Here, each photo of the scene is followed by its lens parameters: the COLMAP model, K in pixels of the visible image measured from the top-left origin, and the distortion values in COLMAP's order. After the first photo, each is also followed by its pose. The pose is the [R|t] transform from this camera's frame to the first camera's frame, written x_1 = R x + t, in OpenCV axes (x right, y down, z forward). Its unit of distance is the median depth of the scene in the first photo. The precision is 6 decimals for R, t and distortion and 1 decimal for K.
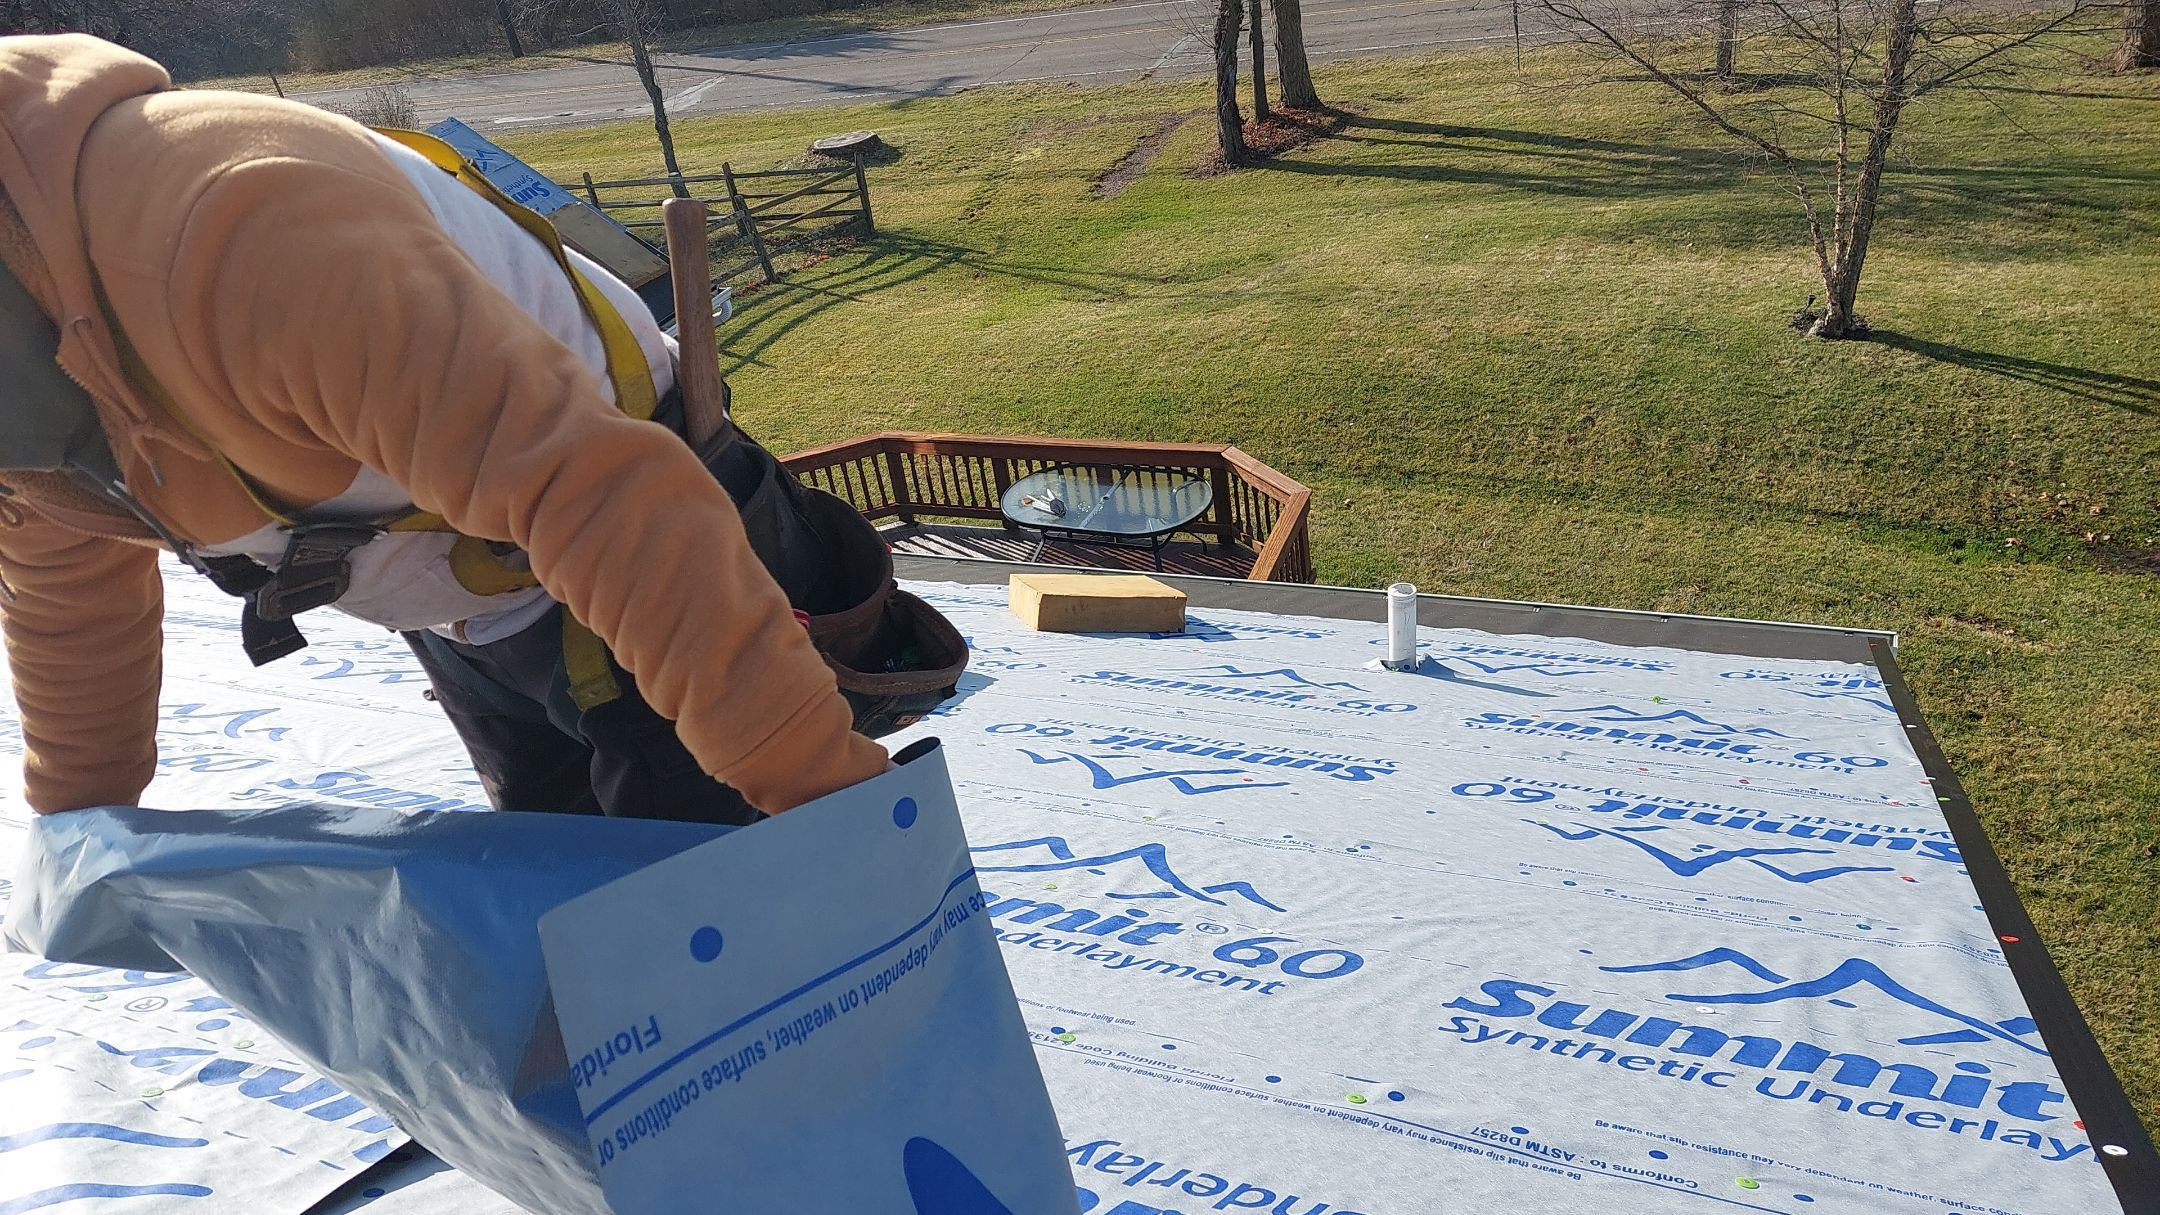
lens RADIAL K [[1533.8, 0, 1067.7], [0, 1533.8, 656.8], [0, 0, 1]] dist [0.104105, -0.097981]
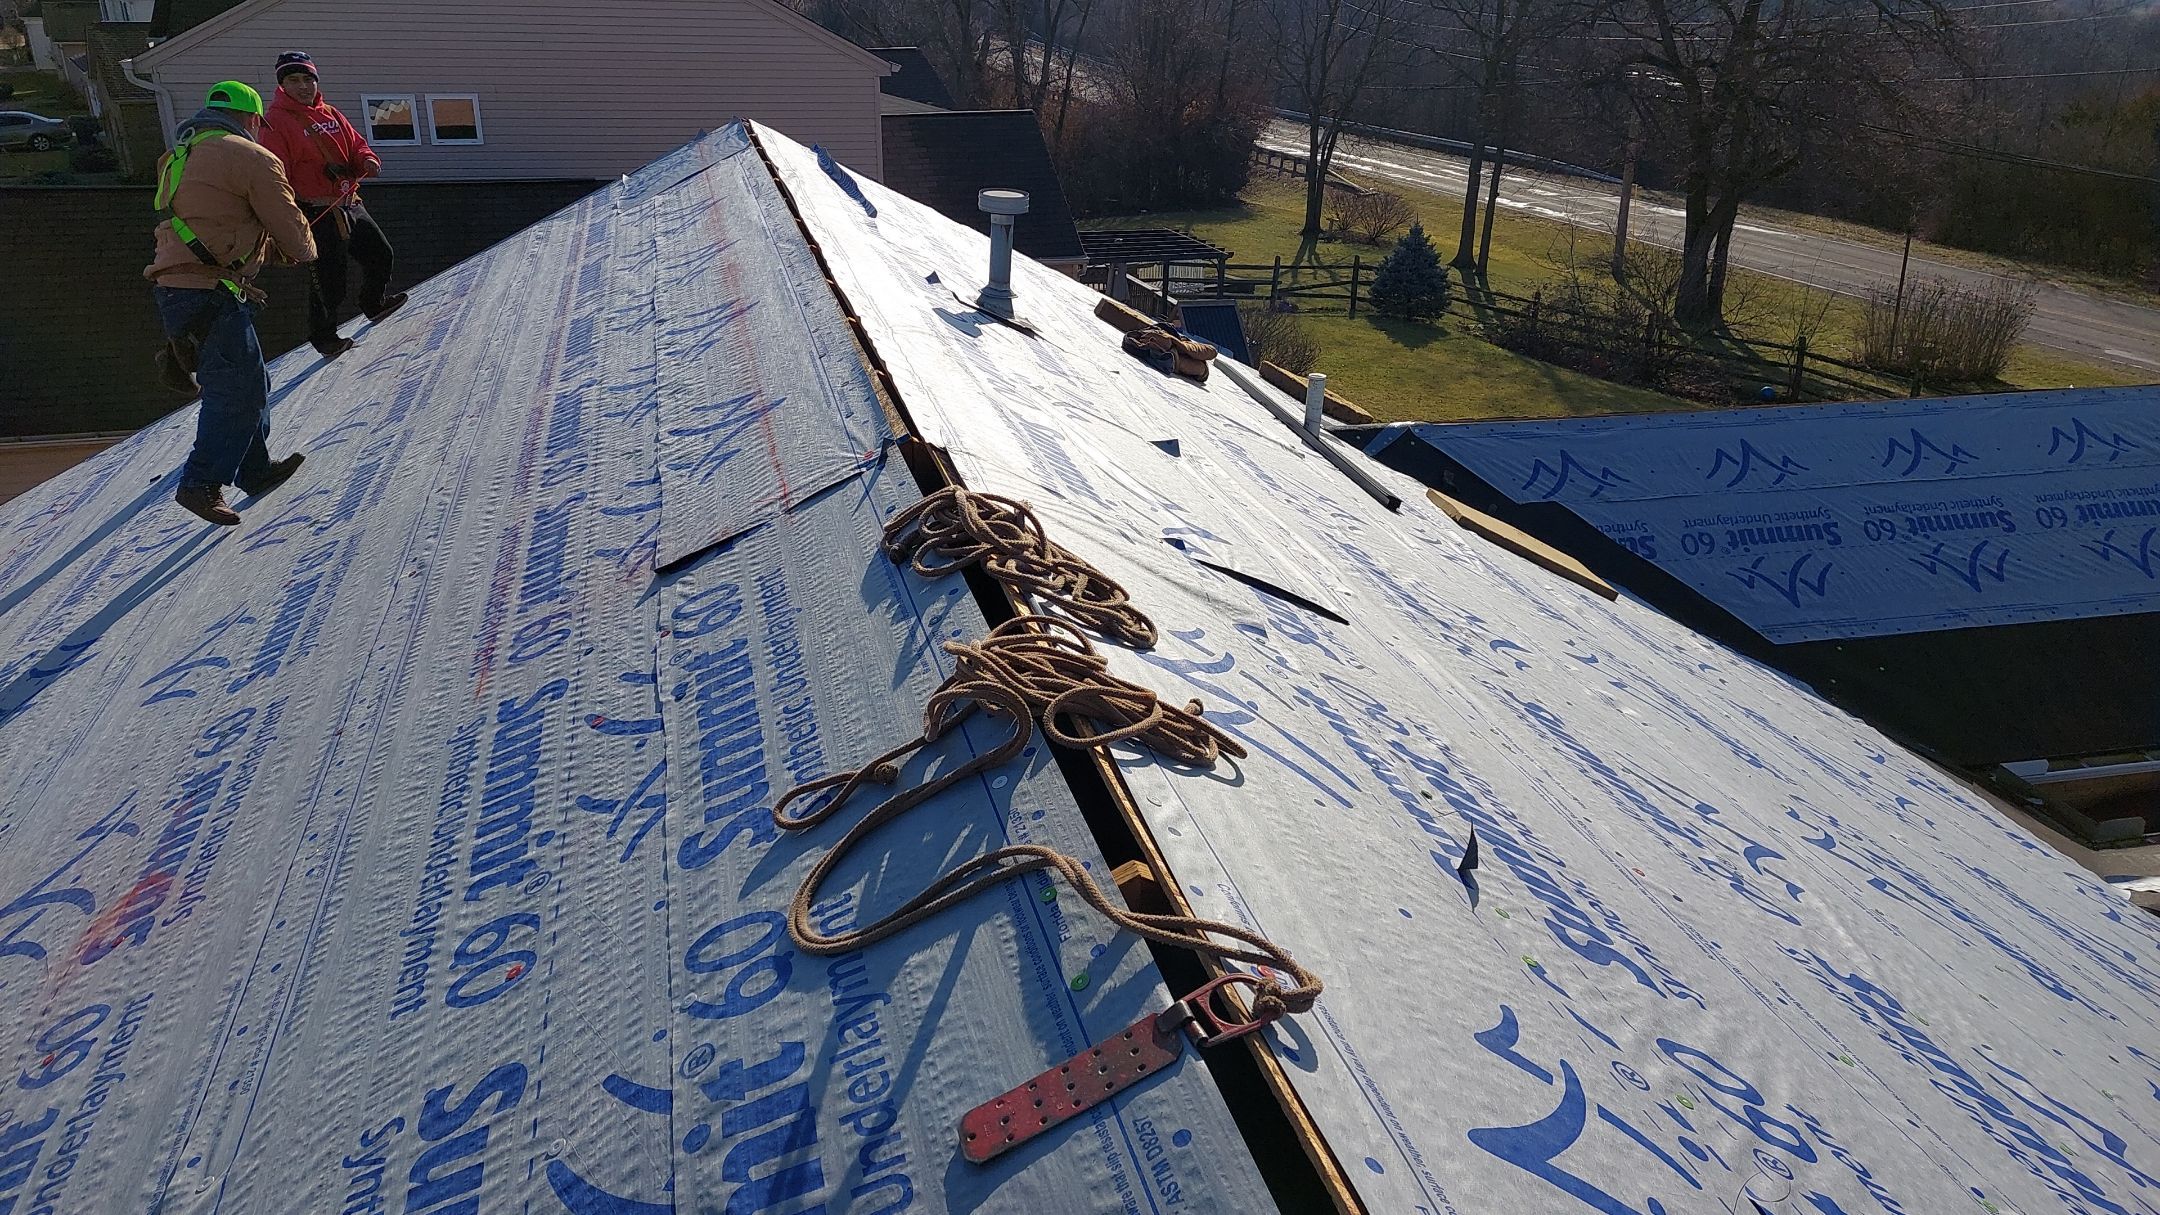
lens RADIAL K [[1533.8, 0, 1065.9], [0, 1533.8, 621.9], [0, 0, 1]] dist [0.104105, -0.097981]
pose [[0.590288, 0.470861, -0.655629, -0.109665], [-0.535631, 0.836133, 0.118246, 0.002469], [0.603870, 0.281376, 0.745767, 0.017304]]
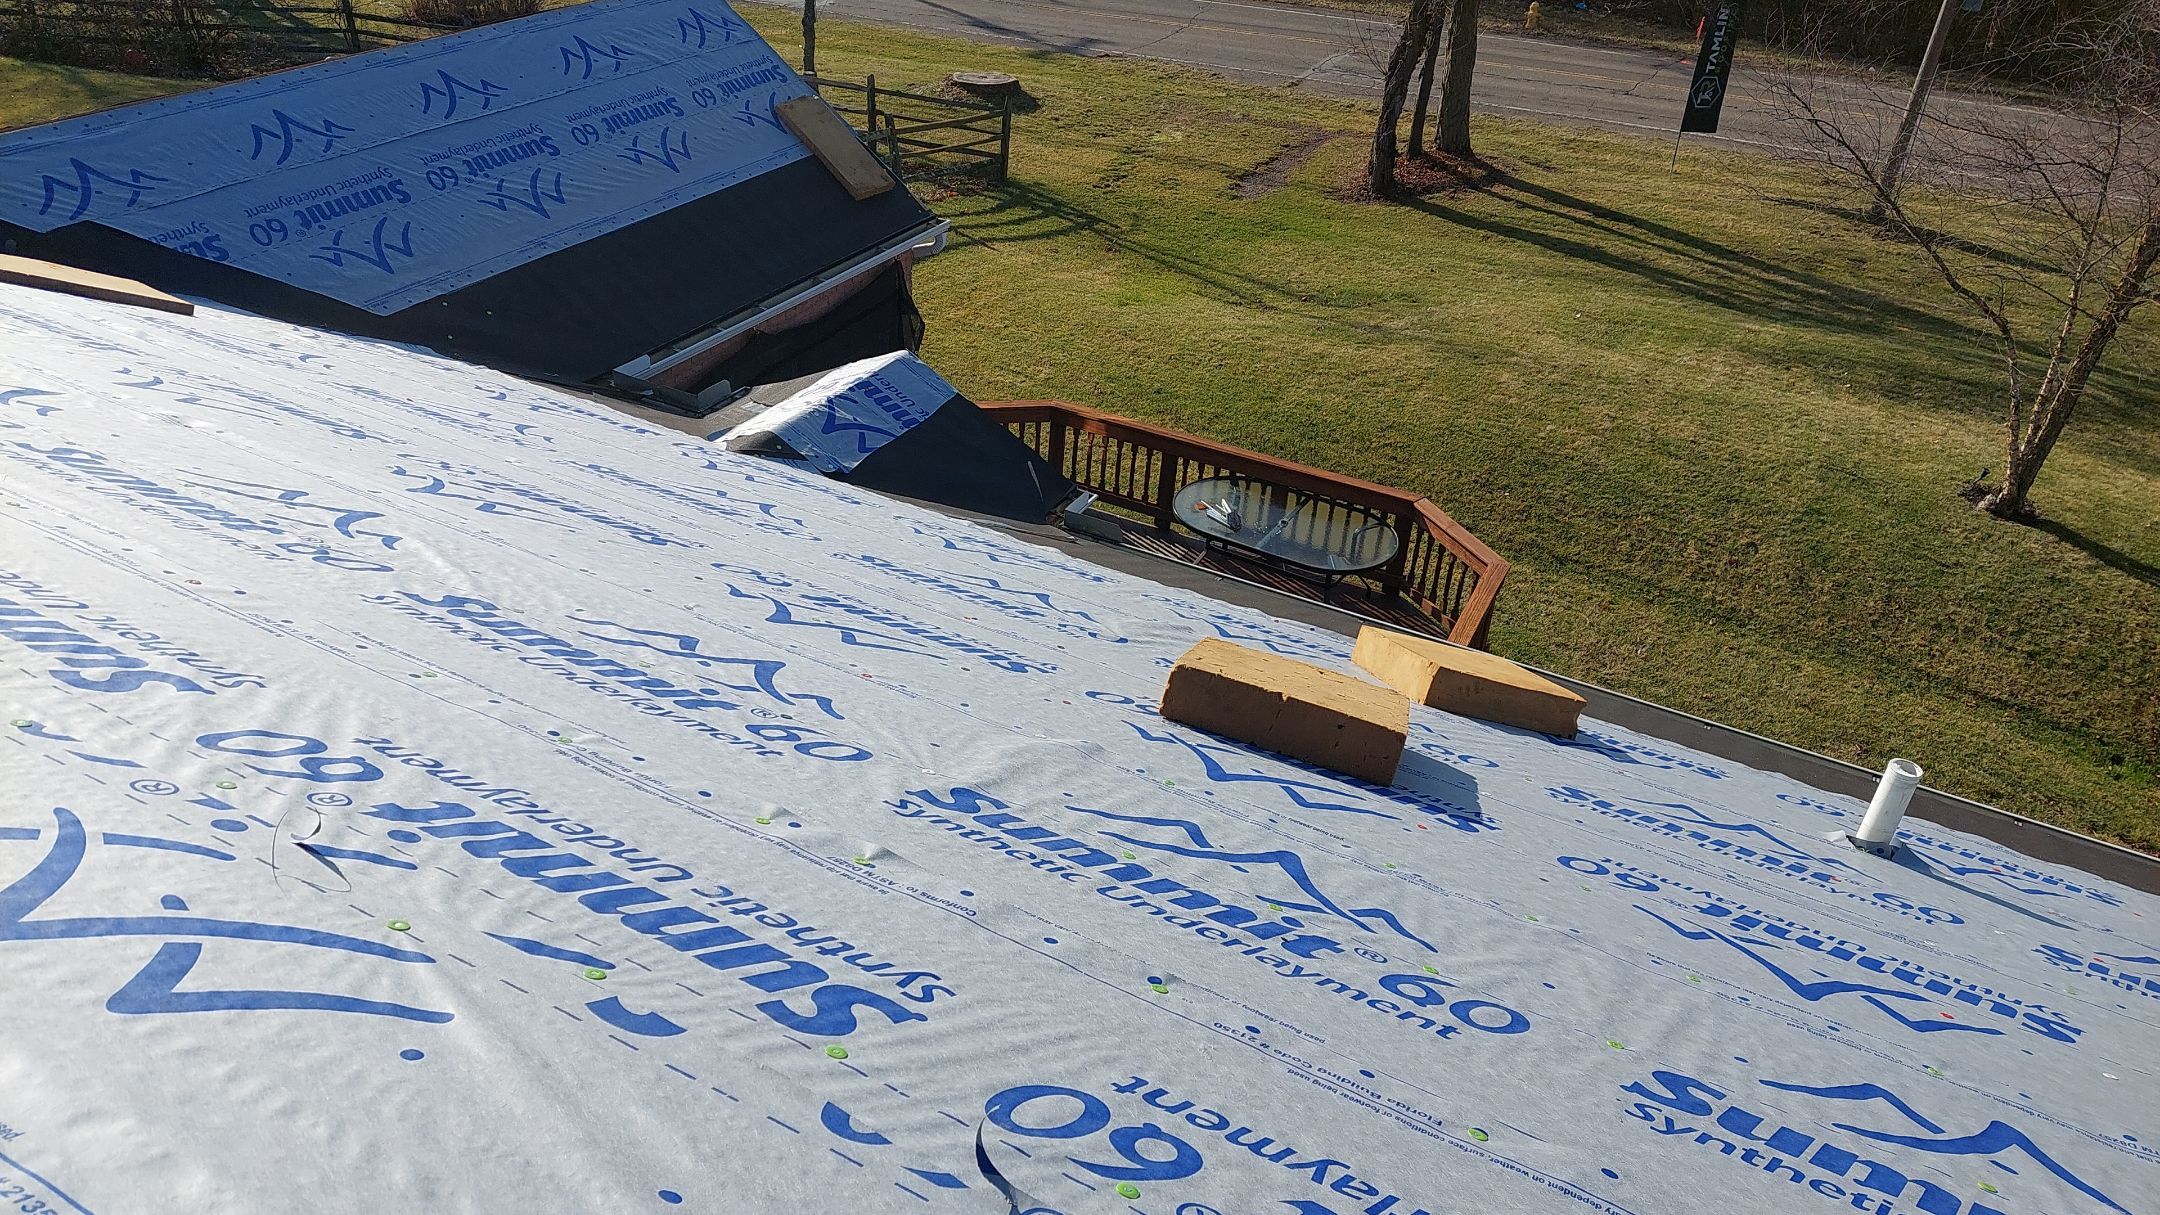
lens RADIAL K [[1533.8, 0, 1058.4], [0, 1533.8, 638.2], [0, 0, 1]] dist [0.104105, -0.097981]
pose [[0.975444, 0.217822, 0.032586, -0.084897], [-0.218016, 0.975942, 0.002472, -0.003173], [-0.031264, -0.009516, 0.999466, 0.031488]]
